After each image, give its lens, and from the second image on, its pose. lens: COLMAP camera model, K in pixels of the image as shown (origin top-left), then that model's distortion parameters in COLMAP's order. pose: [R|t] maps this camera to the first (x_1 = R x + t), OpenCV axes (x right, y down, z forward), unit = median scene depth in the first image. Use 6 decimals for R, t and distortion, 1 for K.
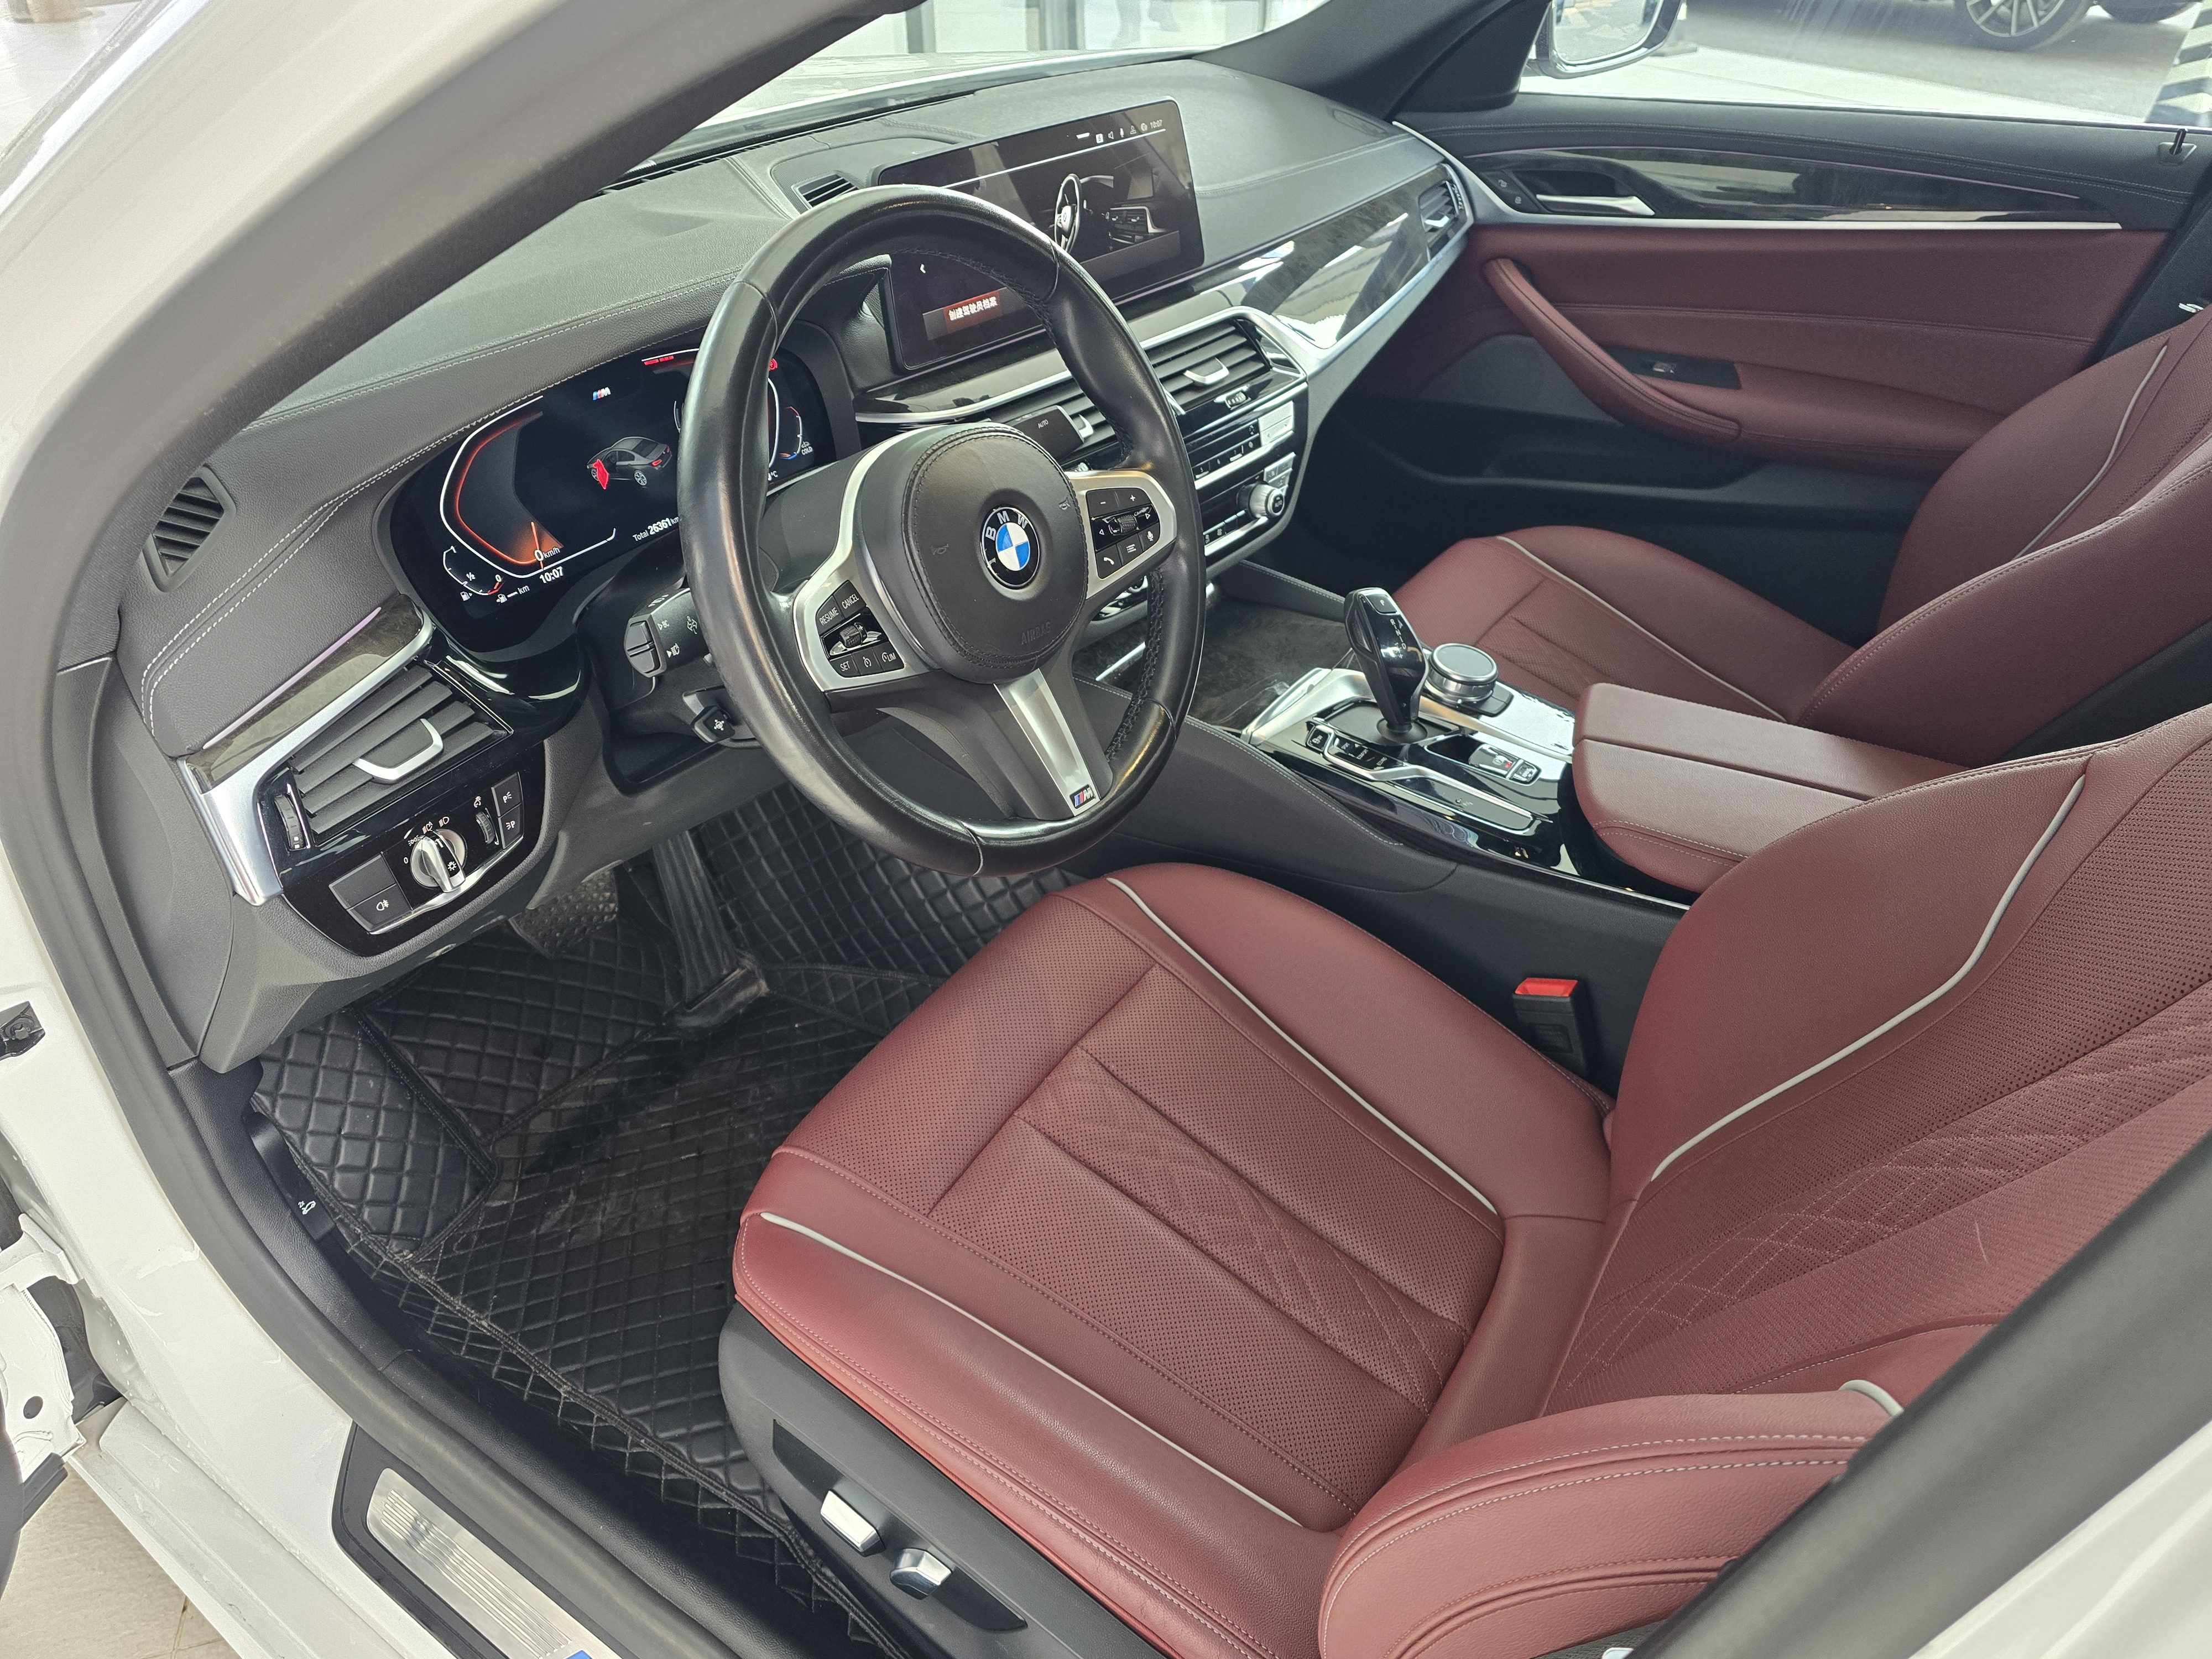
lens RADIAL K [[1464.8, 0, 1106.0], [0, 1464.8, 829.5], [0, 0, 1]] dist [0.065039, -0.086333]
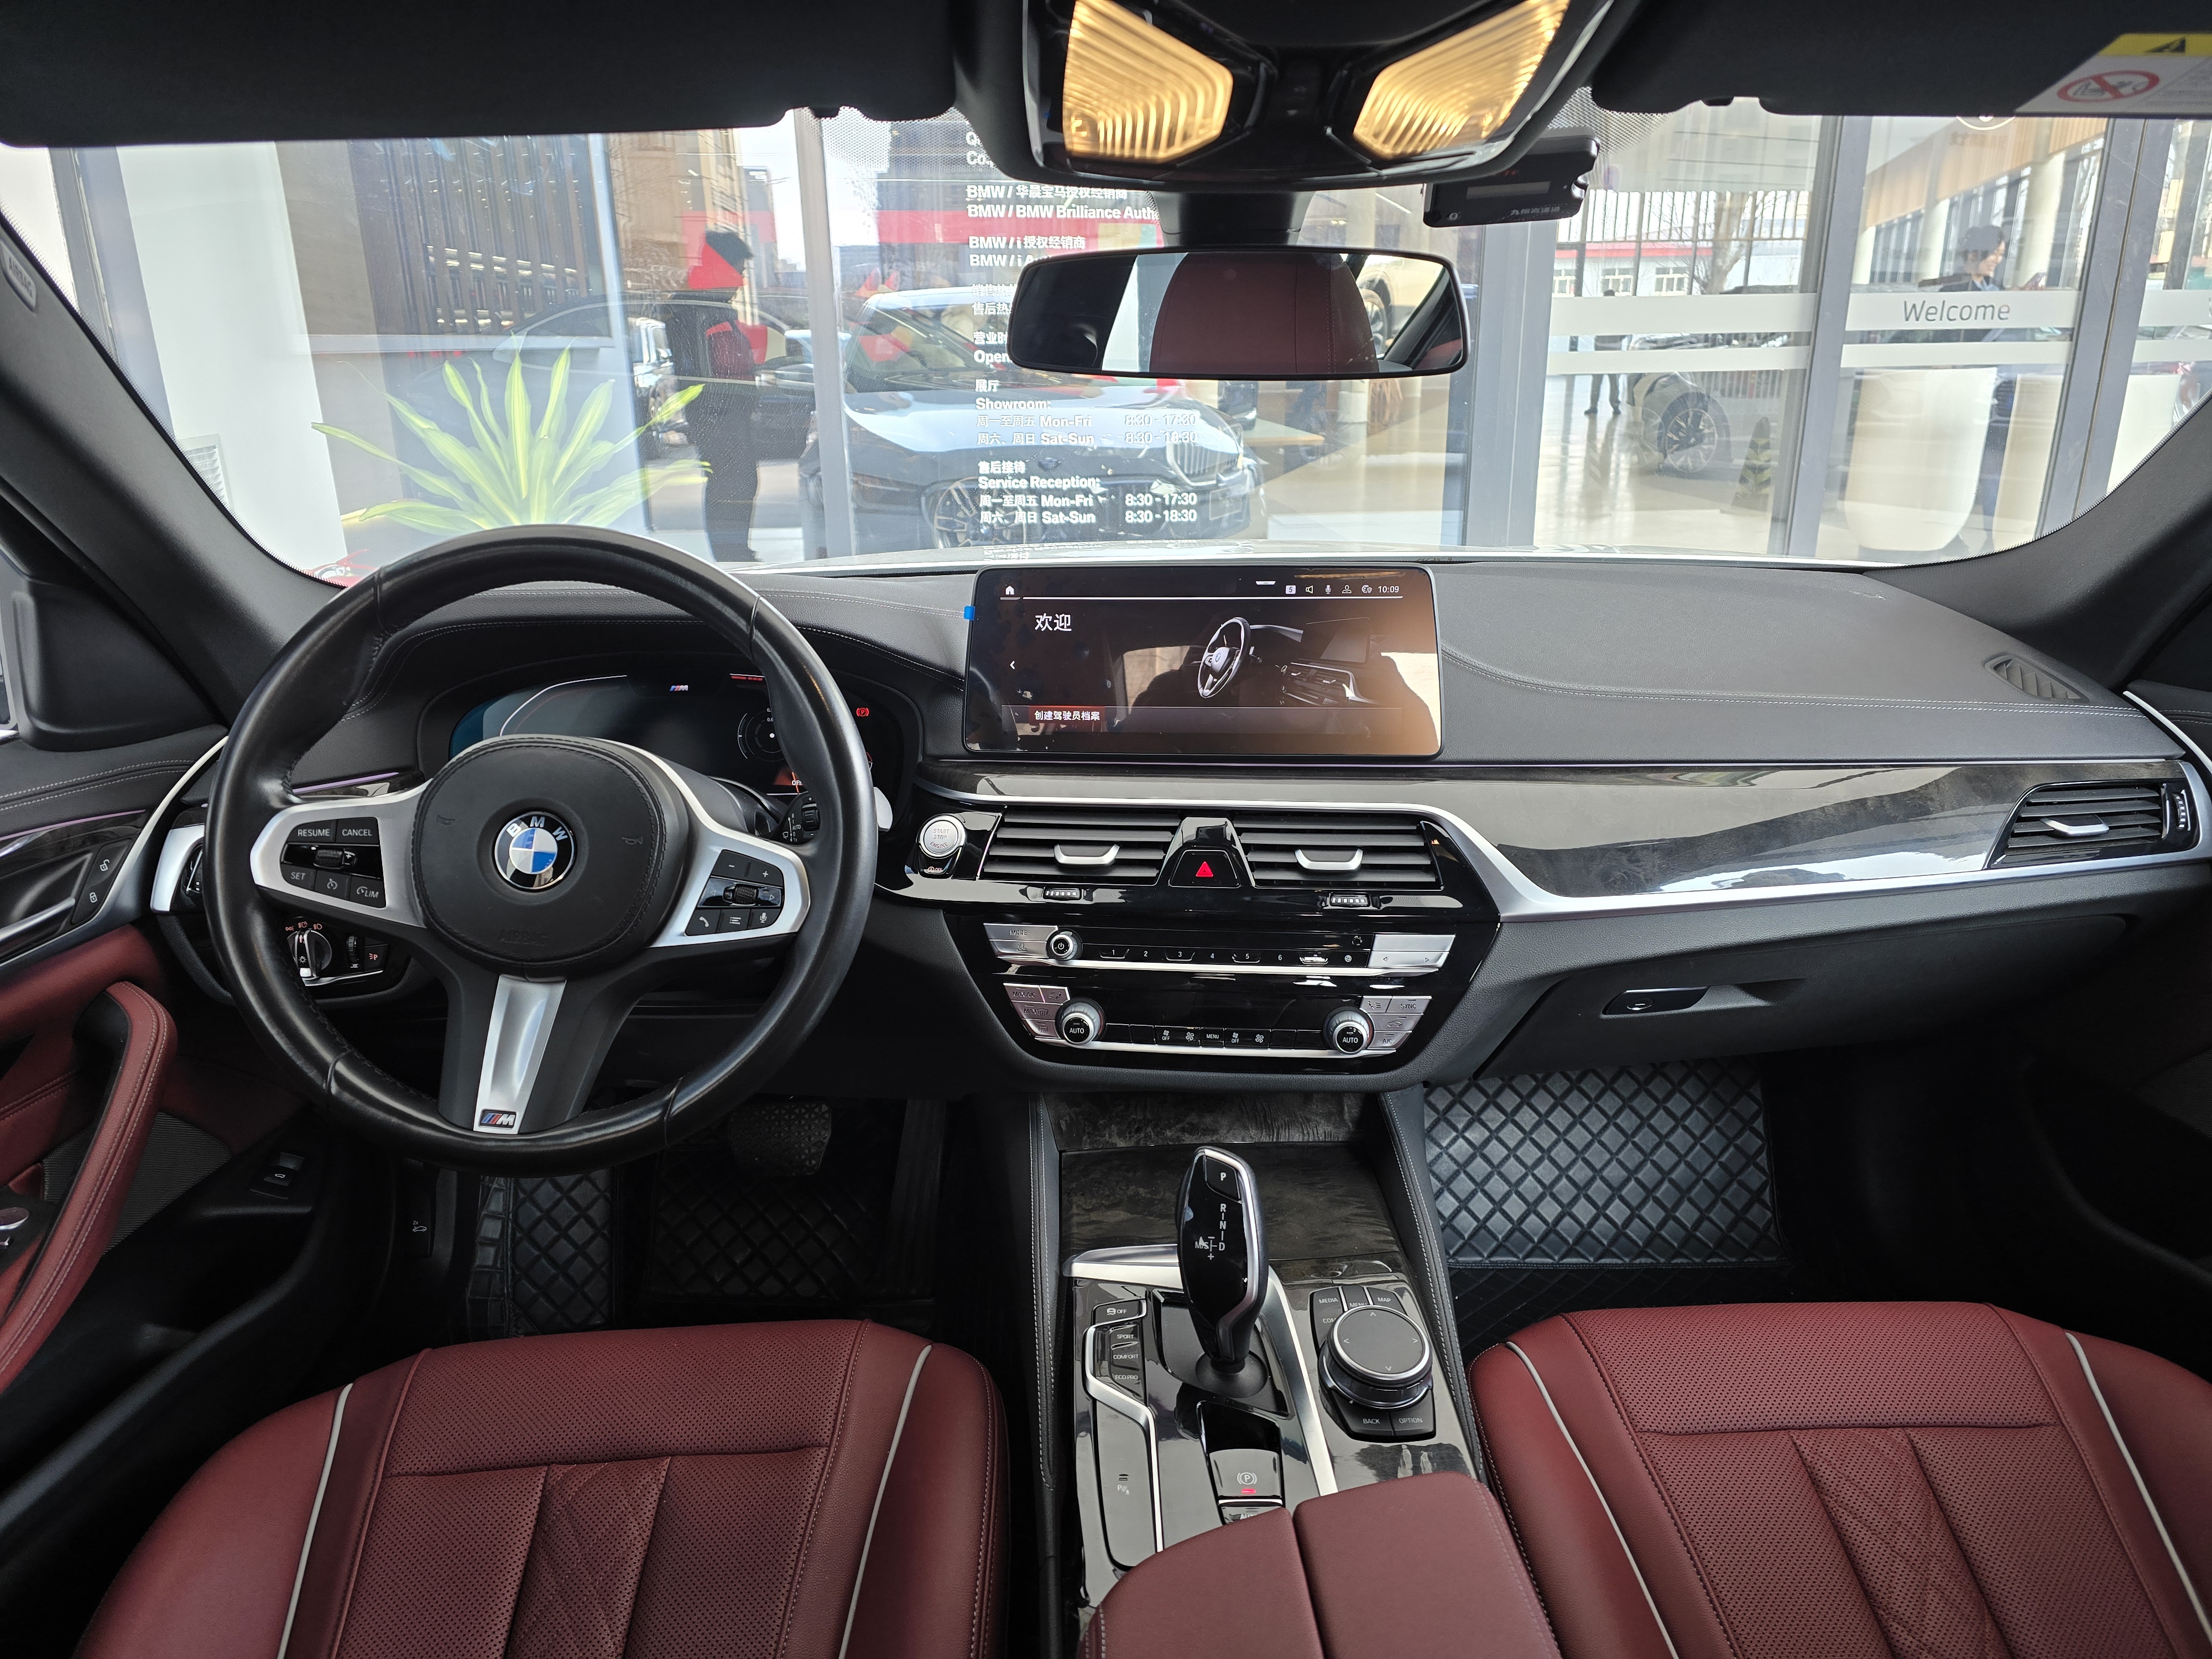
lens RADIAL K [[1411.6, 0, 1106.0], [0, 1411.6, 829.5], [0, 0, 1]] dist [0.069517, -0.068220]
pose [[0.593372, 0.254588, -0.763606, 0.798708], [-0.472168, 0.878393, -0.074048, -0.277401], [0.651895, 0.404488, 0.641422, 0.539965]]
